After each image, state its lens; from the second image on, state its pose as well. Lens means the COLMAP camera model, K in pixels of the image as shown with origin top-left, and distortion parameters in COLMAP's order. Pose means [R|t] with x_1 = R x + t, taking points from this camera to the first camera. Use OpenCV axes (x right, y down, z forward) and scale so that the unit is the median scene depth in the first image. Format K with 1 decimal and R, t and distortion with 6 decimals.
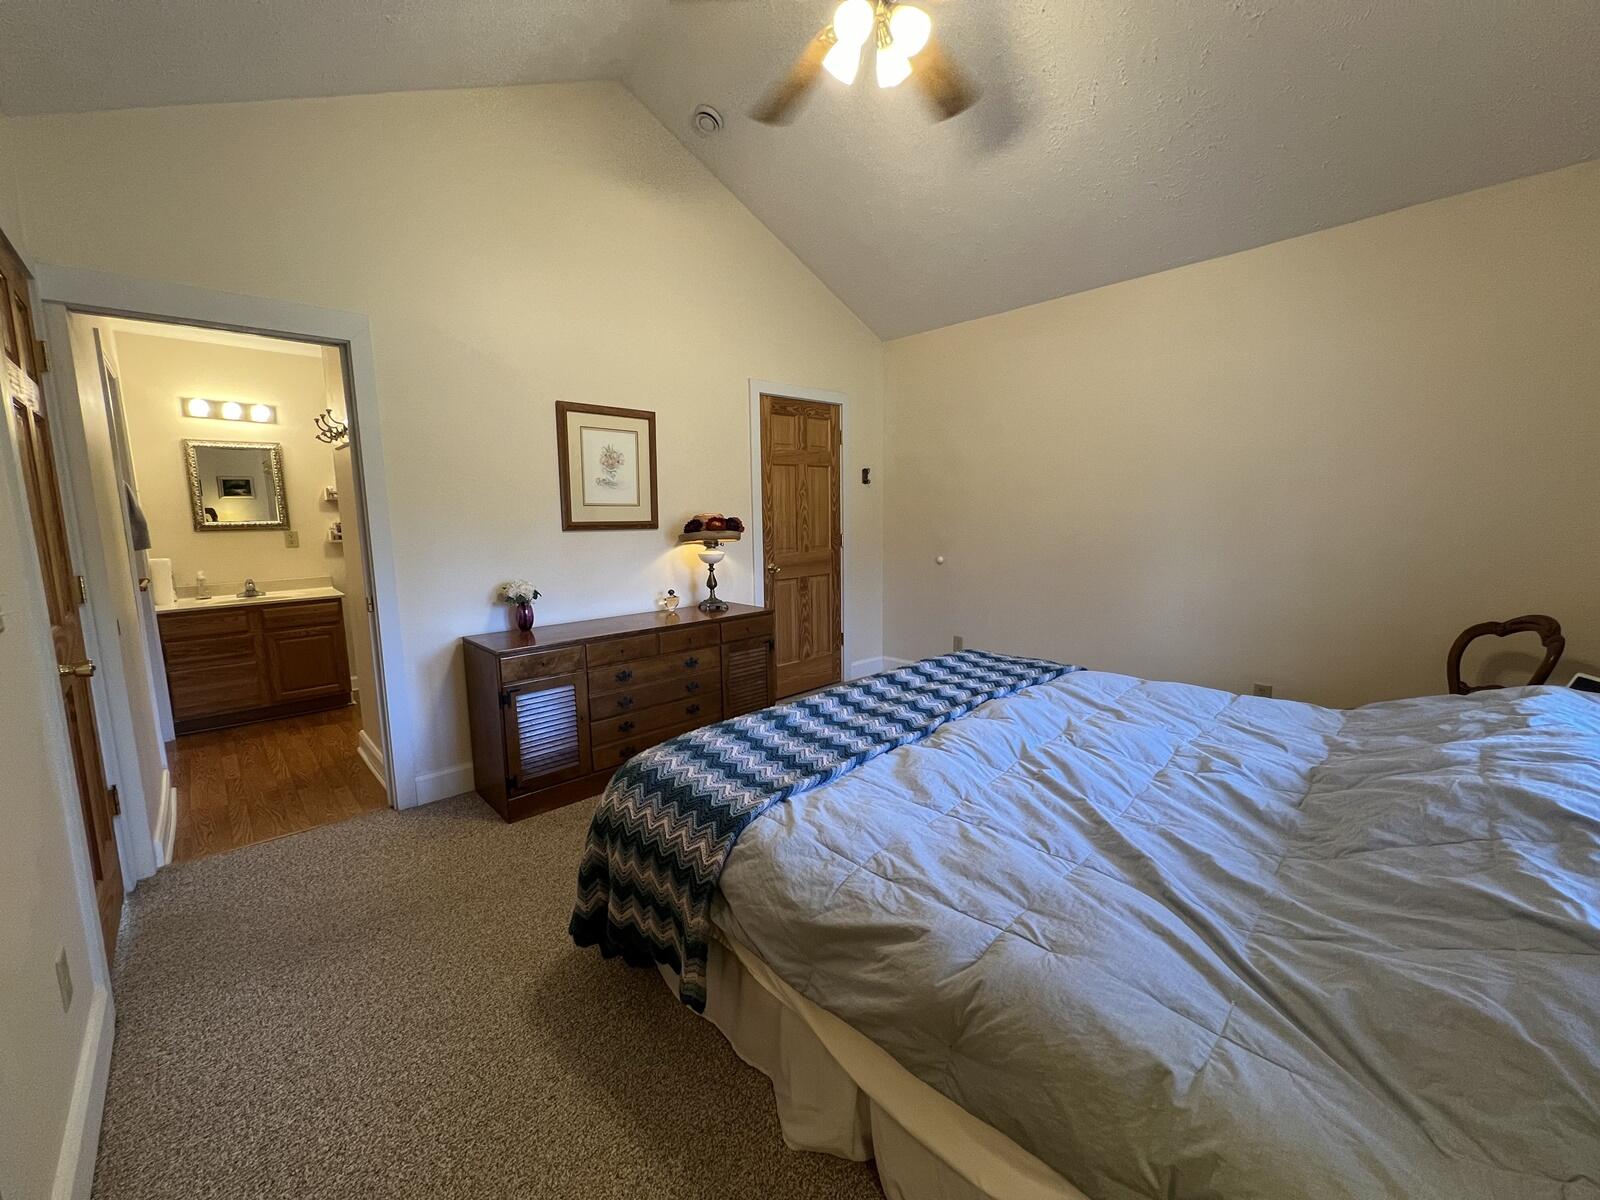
lens RADIAL K [[641.8, 0, 794.9], [0, 641.8, 600.7], [0, 0, 1]] dist [0.004658, -0.000155]
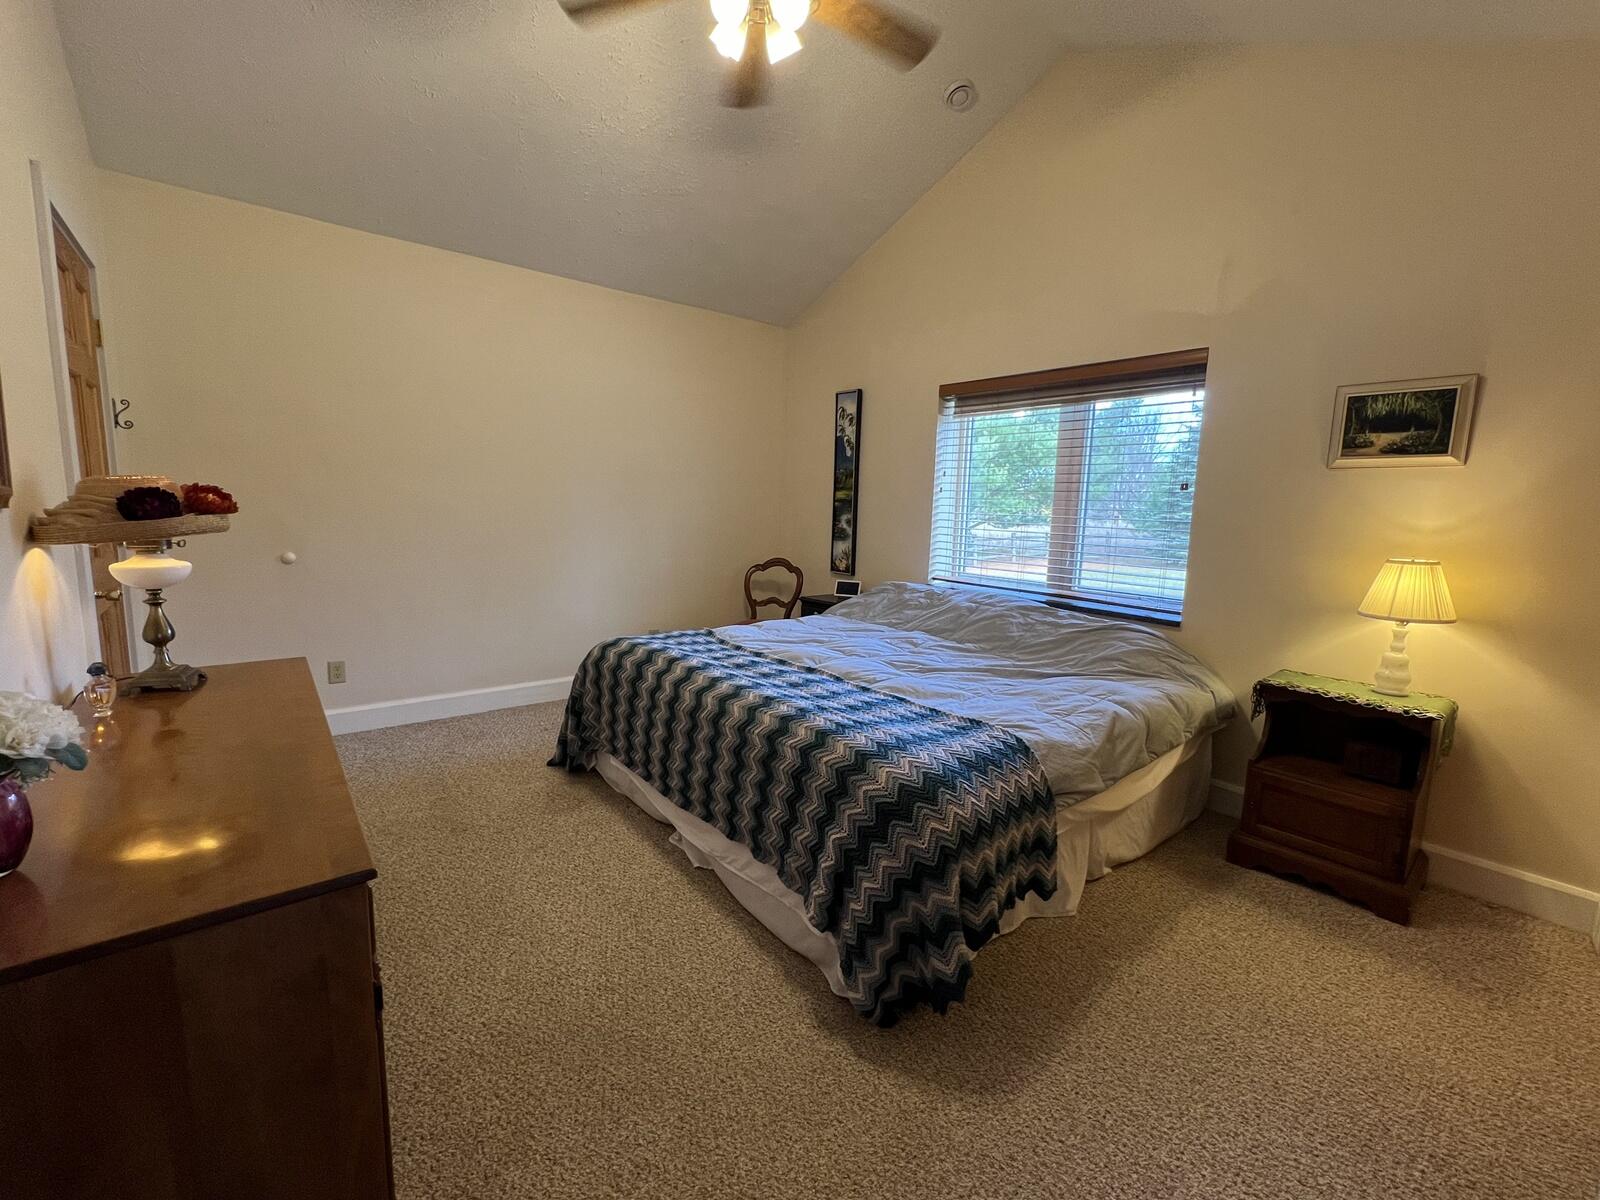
lens RADIAL K [[676.7, 0, 800.0], [0, 676.7, 600.0], [0, 0, 1]] dist [0.001660, 0.000051]
pose [[0.064530, -0.128330, 0.989630, -0.750629], [0.111261, 0.986439, 0.120661, -0.076286], [-0.991694, 0.102321, 0.077934, 0.699591]]
